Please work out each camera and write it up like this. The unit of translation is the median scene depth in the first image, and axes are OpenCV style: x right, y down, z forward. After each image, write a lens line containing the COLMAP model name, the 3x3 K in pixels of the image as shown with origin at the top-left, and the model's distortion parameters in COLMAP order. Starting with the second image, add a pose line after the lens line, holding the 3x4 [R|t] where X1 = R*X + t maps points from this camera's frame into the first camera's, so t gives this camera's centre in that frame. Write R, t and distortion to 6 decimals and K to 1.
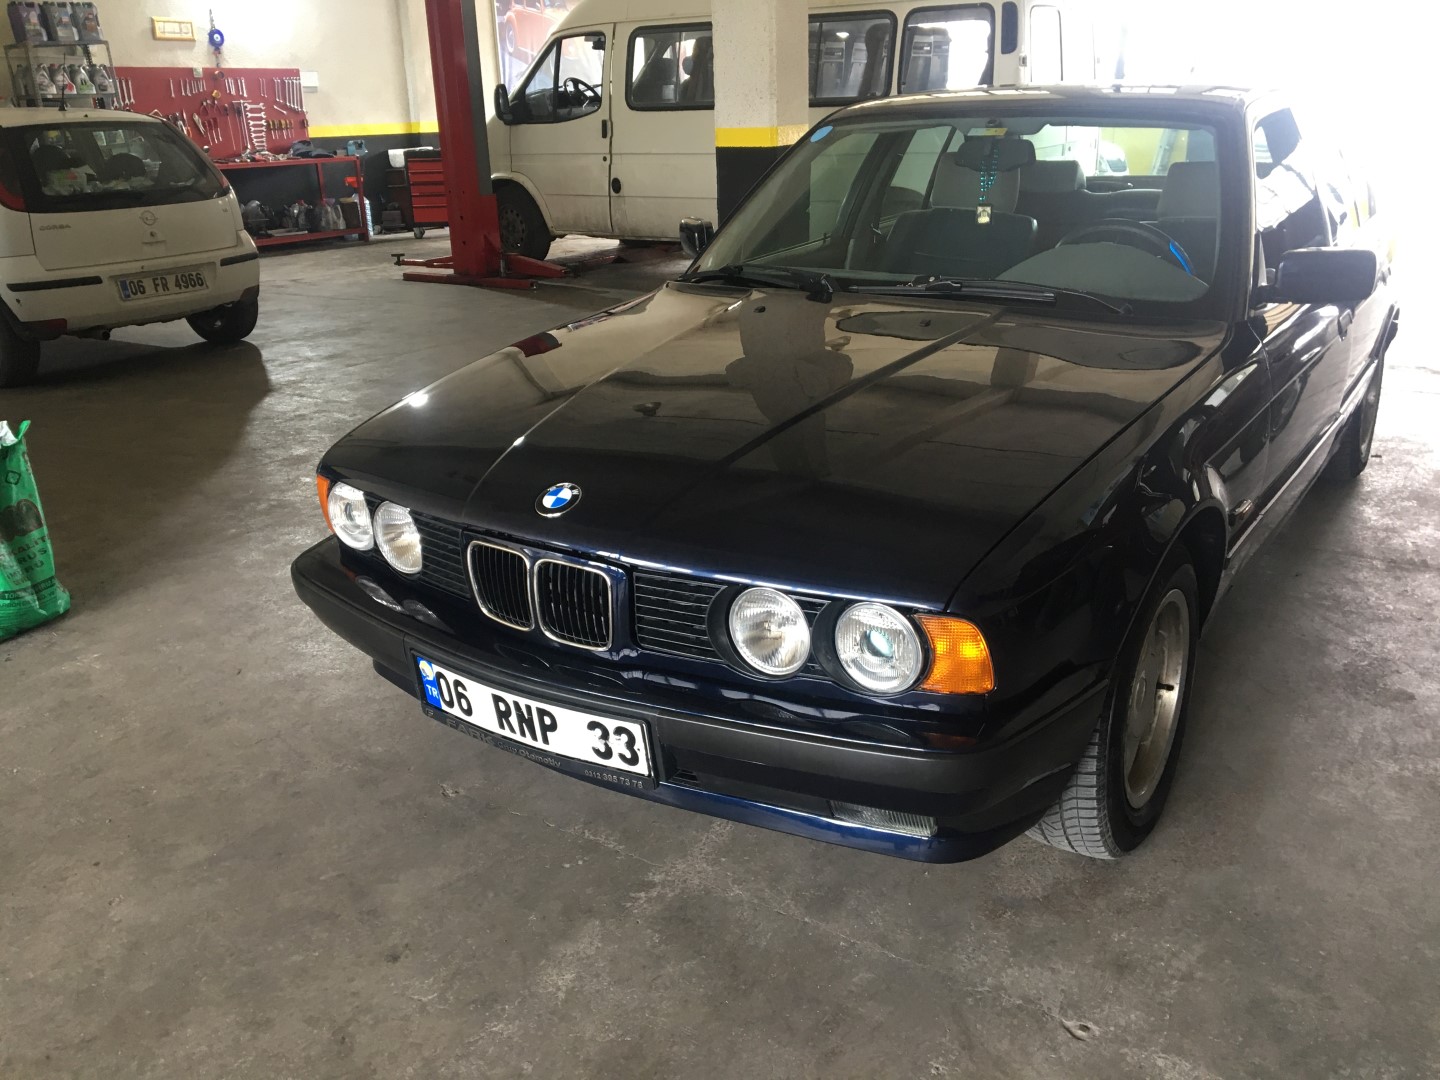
lens RADIAL K [[1208.9, 0, 720.0], [0, 1208.9, 540.0], [0, 0, 1]] dist [0.103552, -0.165075]
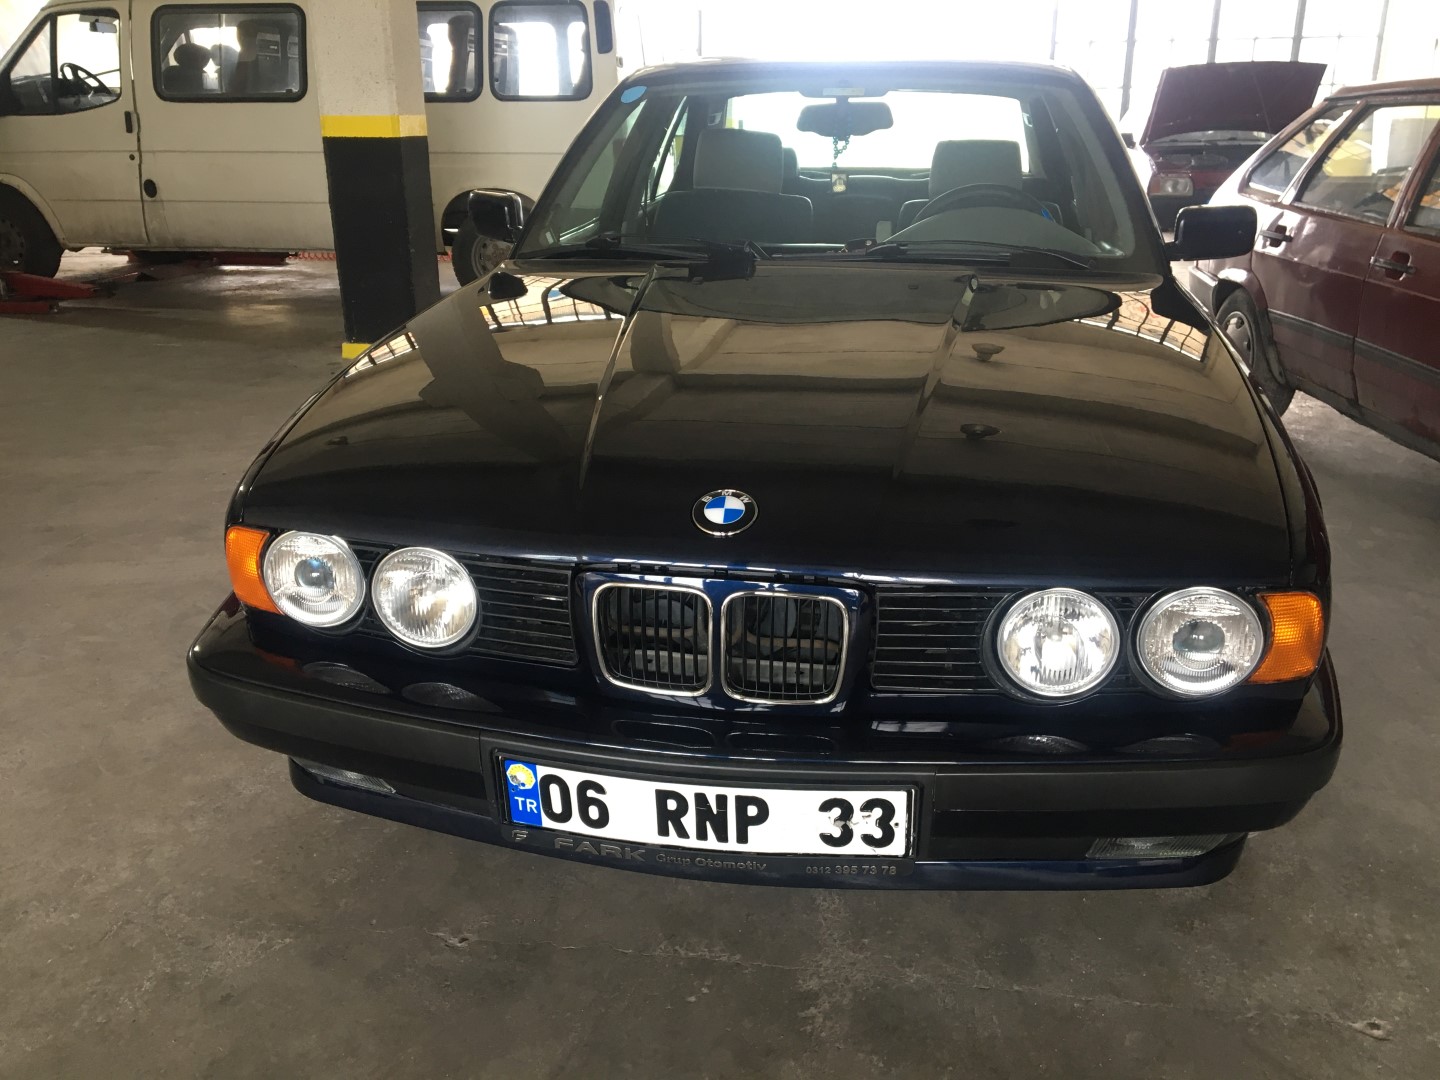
lens RADIAL K [[1214.7, 0, 720.0], [0, 1214.7, 540.0], [0, 0, 1]] dist [0.065261, -0.084651]
pose [[0.909037, -0.112244, 0.401314, -0.408042], [0.120538, 0.992698, 0.004612, -0.018829], [-0.398901, 0.044181, 0.915929, 0.301060]]
